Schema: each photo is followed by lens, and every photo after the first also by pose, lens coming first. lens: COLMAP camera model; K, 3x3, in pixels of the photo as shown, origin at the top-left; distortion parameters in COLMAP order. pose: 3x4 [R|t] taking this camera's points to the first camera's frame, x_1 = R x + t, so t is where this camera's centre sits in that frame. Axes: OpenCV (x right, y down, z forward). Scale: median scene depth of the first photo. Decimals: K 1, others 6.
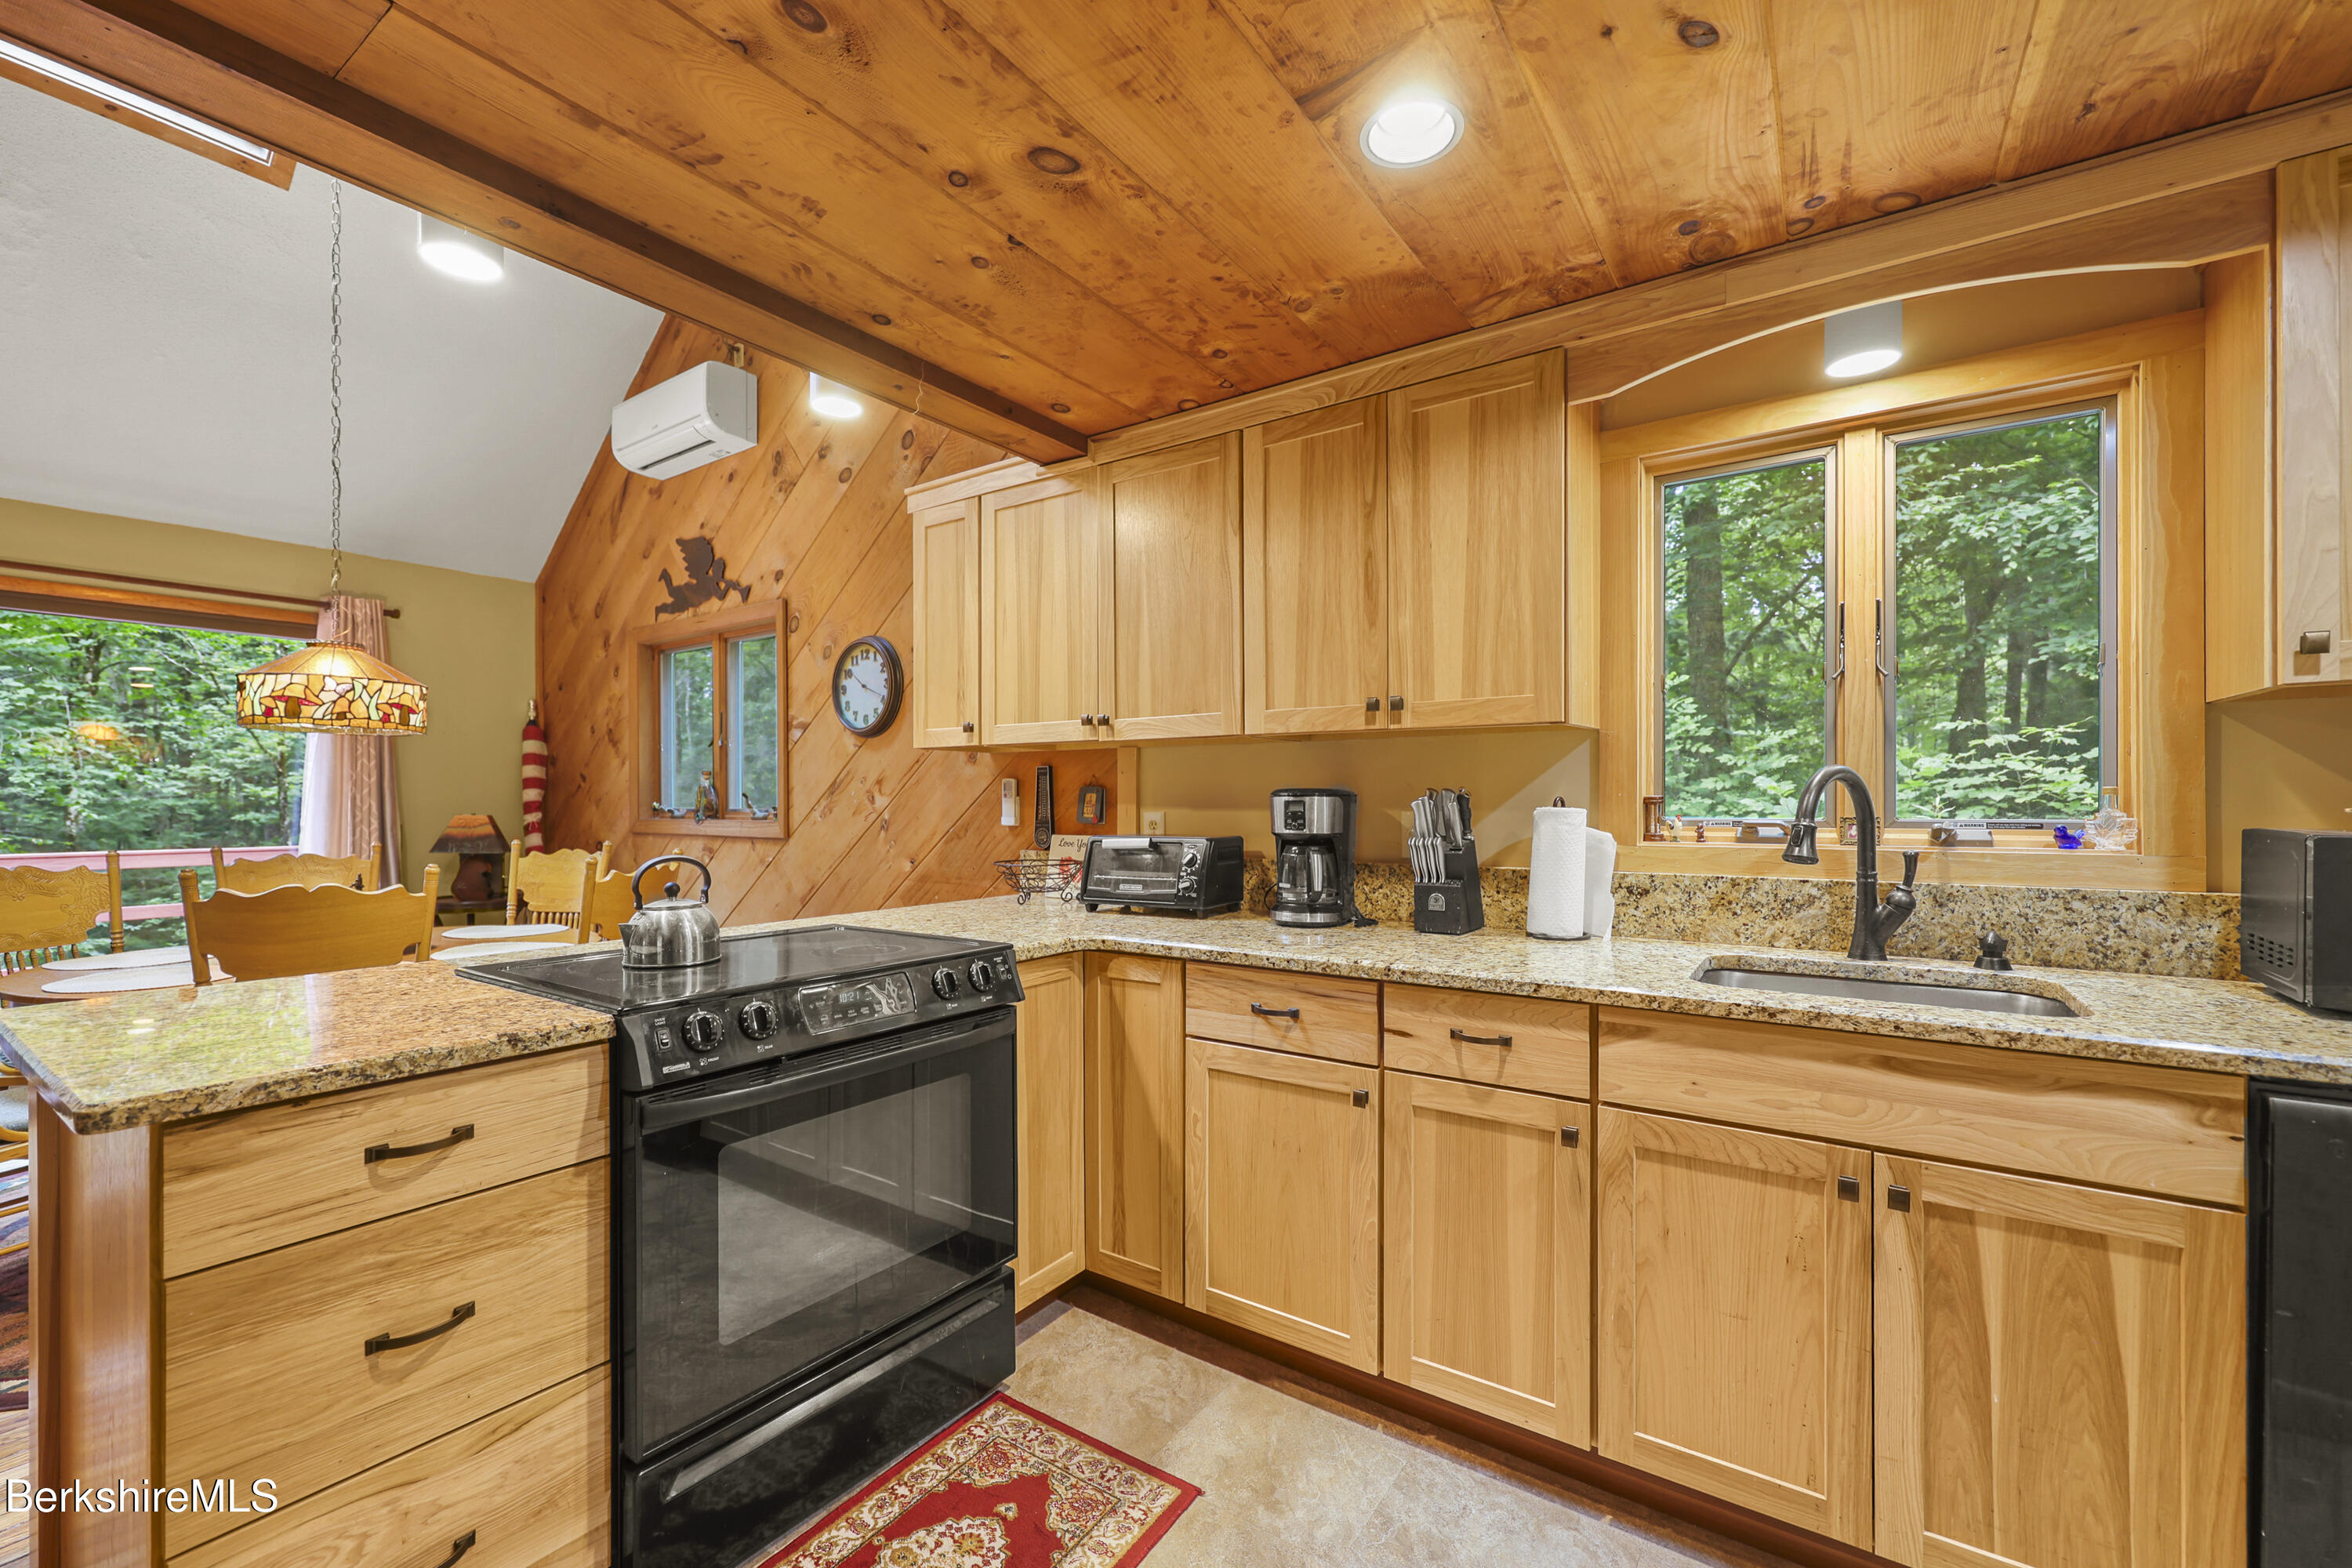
lens RADIAL K [[949.9, 0, 1189.3], [0, 949.9, 807.4], [0, 0, 1]] dist [-0.001454, 0.000227]
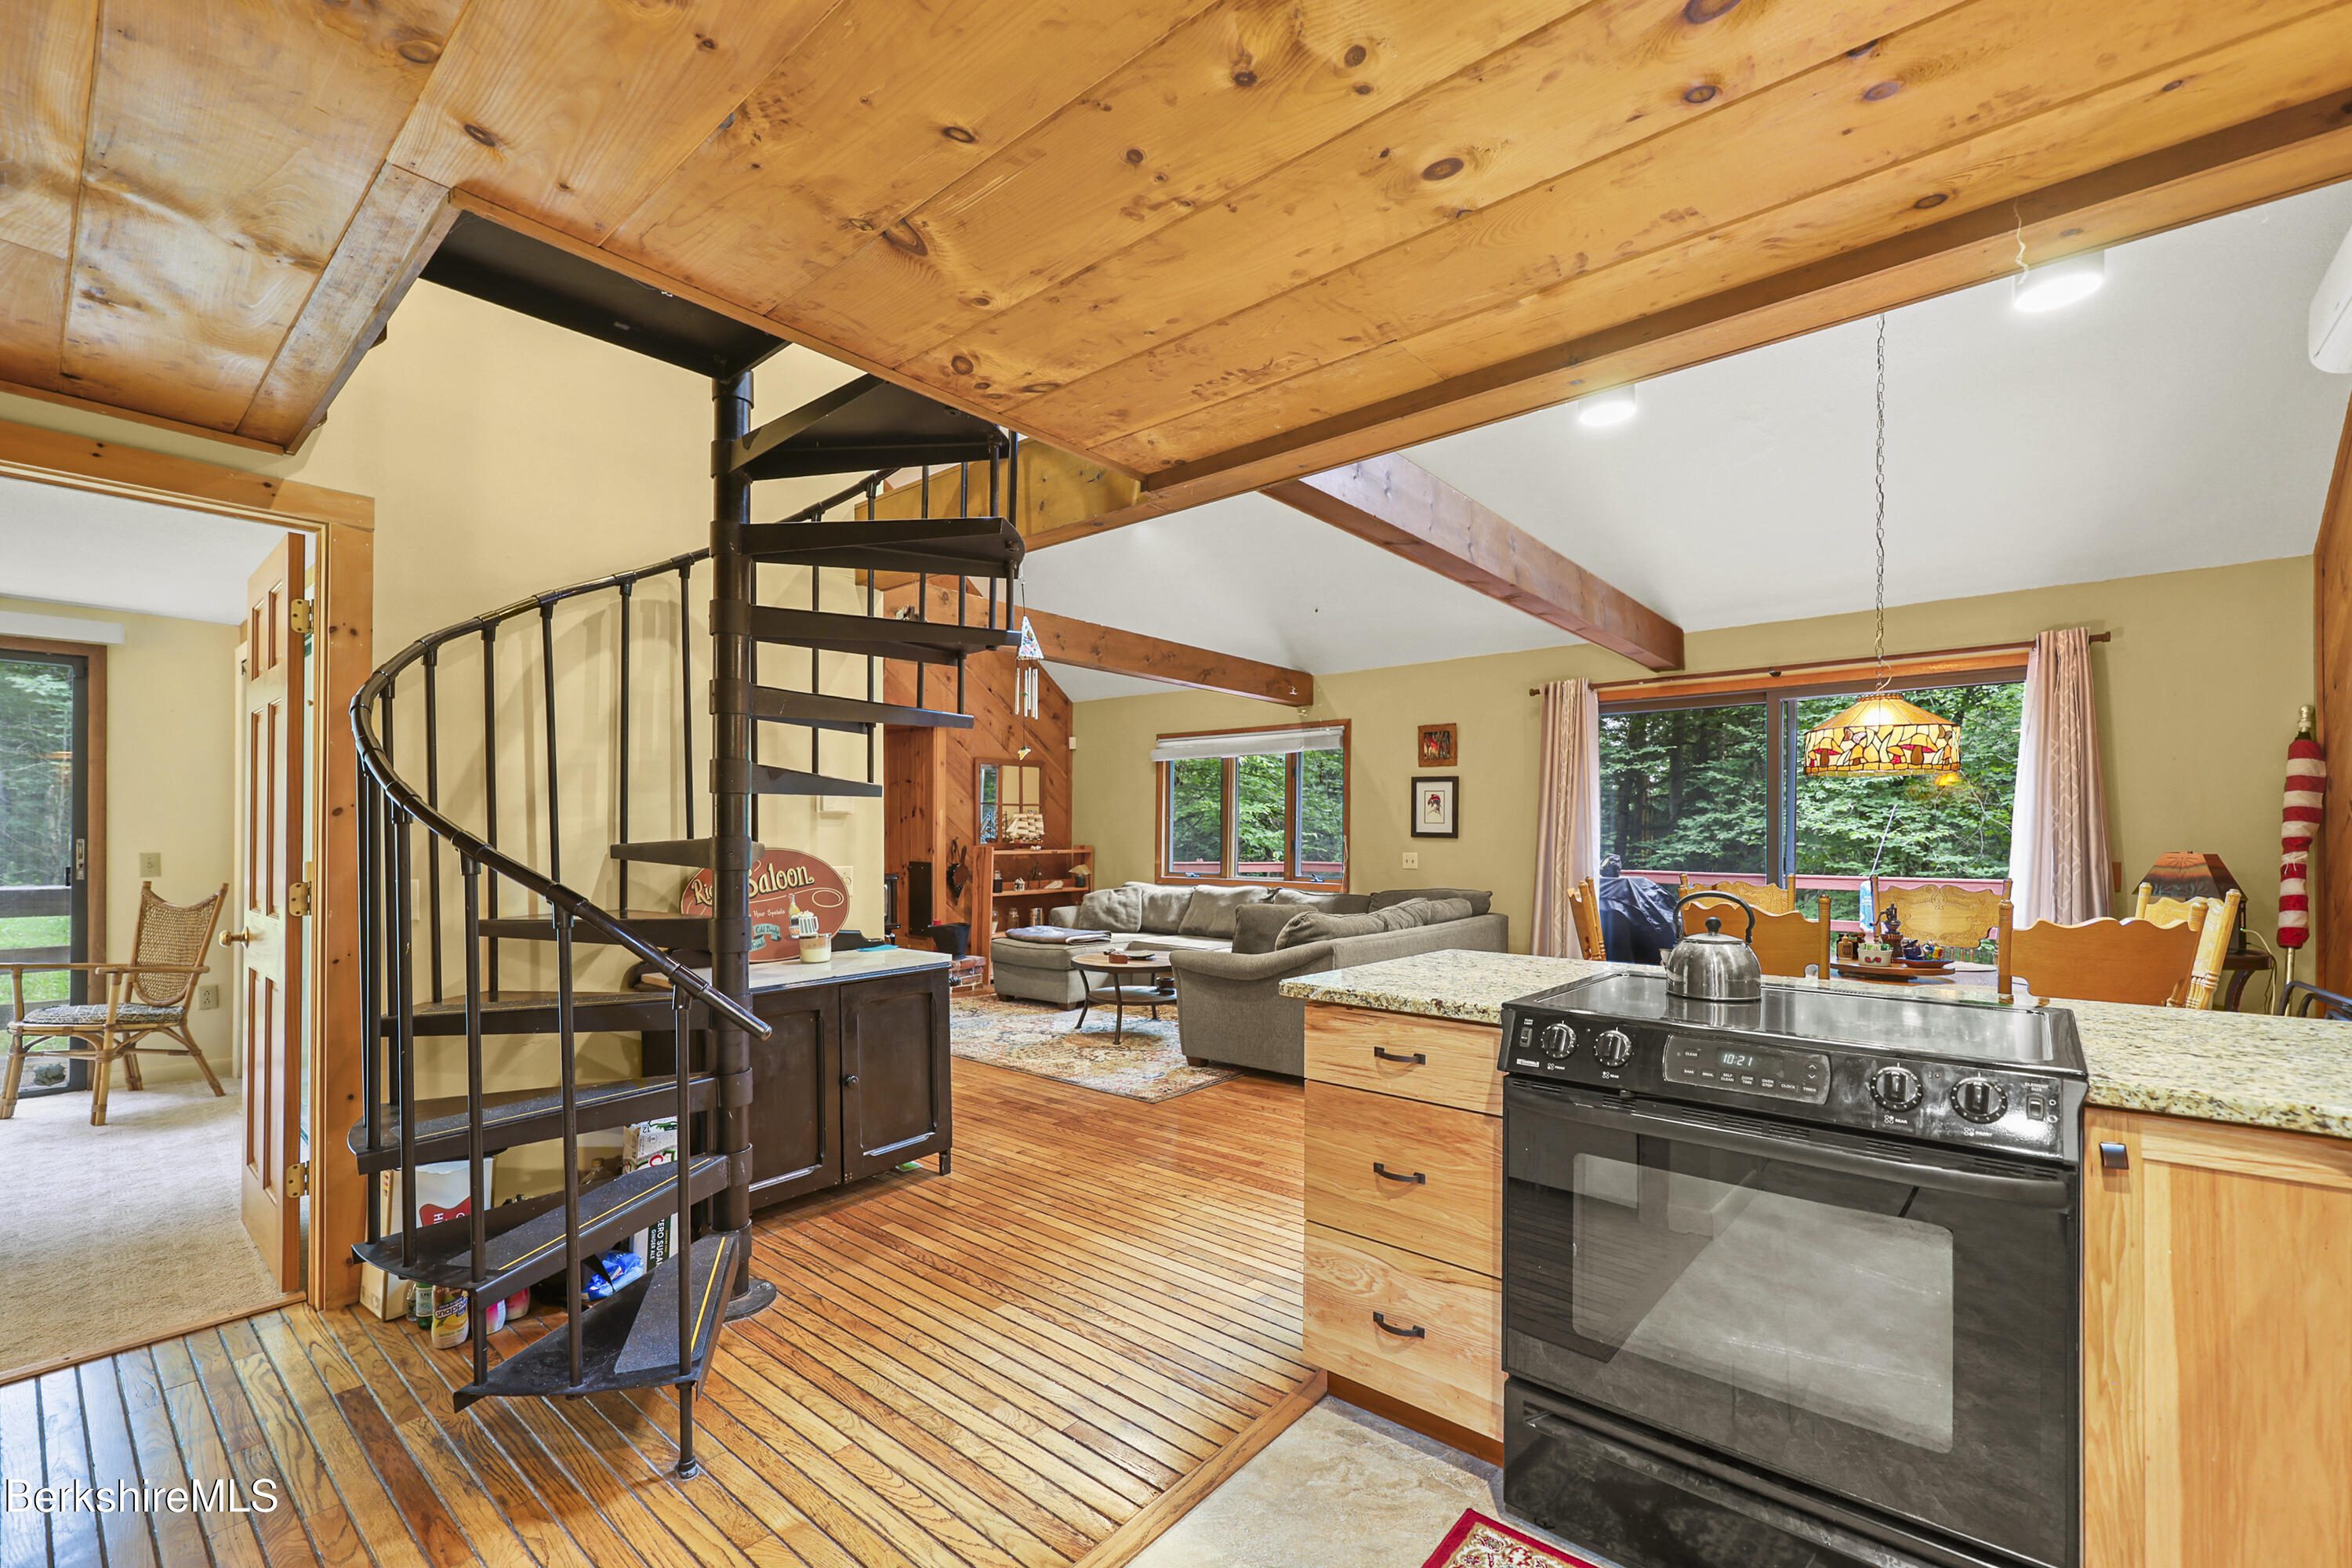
lens RADIAL K [[983.6, 0, 1203.4], [0, 983.6, 838.1], [0, 0, 1]] dist [-0.000601, -0.000291]
pose [[-0.093376, 0.002410, -0.995628, 0.530911], [-0.006916, 0.999971, 0.003069, -0.005911], [0.995607, 0.007172, -0.093356, 0.520609]]
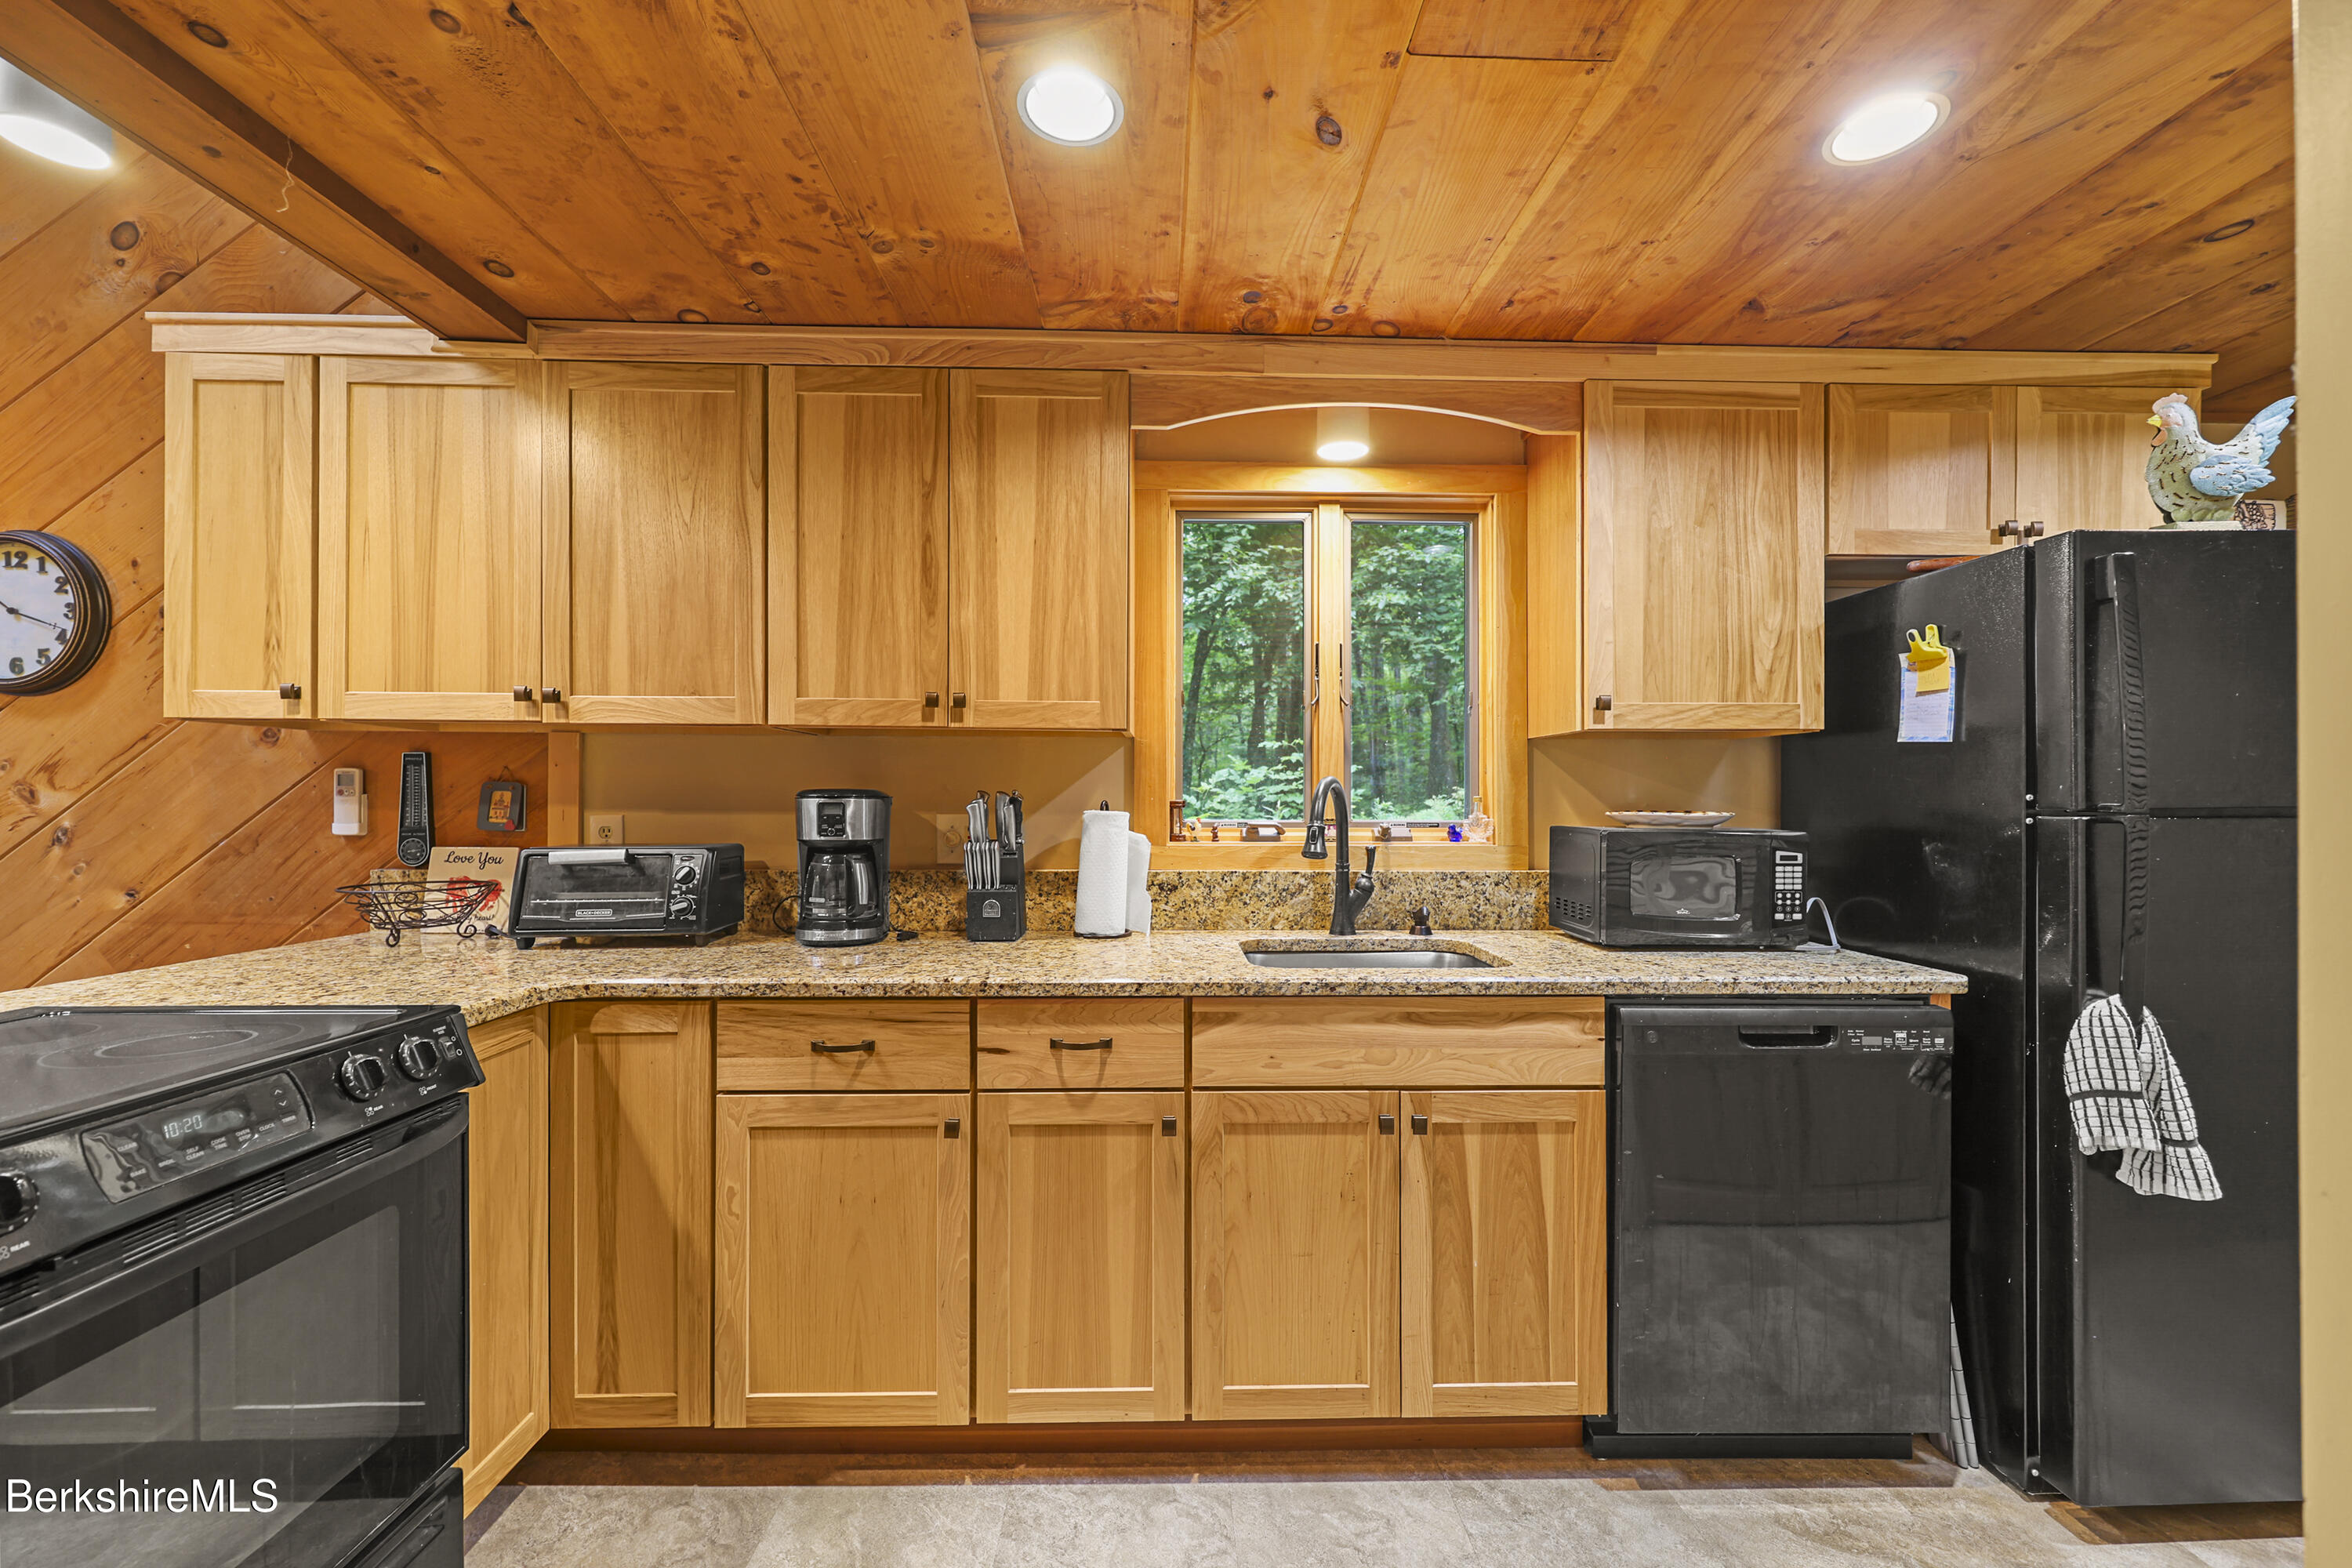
lens RADIAL K [[949.0, 0, 1179.2], [0, 949.0, 802.2], [0, 0, 1]] dist [-0.000611, 0.000180]
pose [[0.810406, 0.004763, 0.585849, -0.177084], [-0.001552, 0.999981, -0.005983, -0.003781], [-0.585866, 0.003940, 0.810398, 0.123553]]
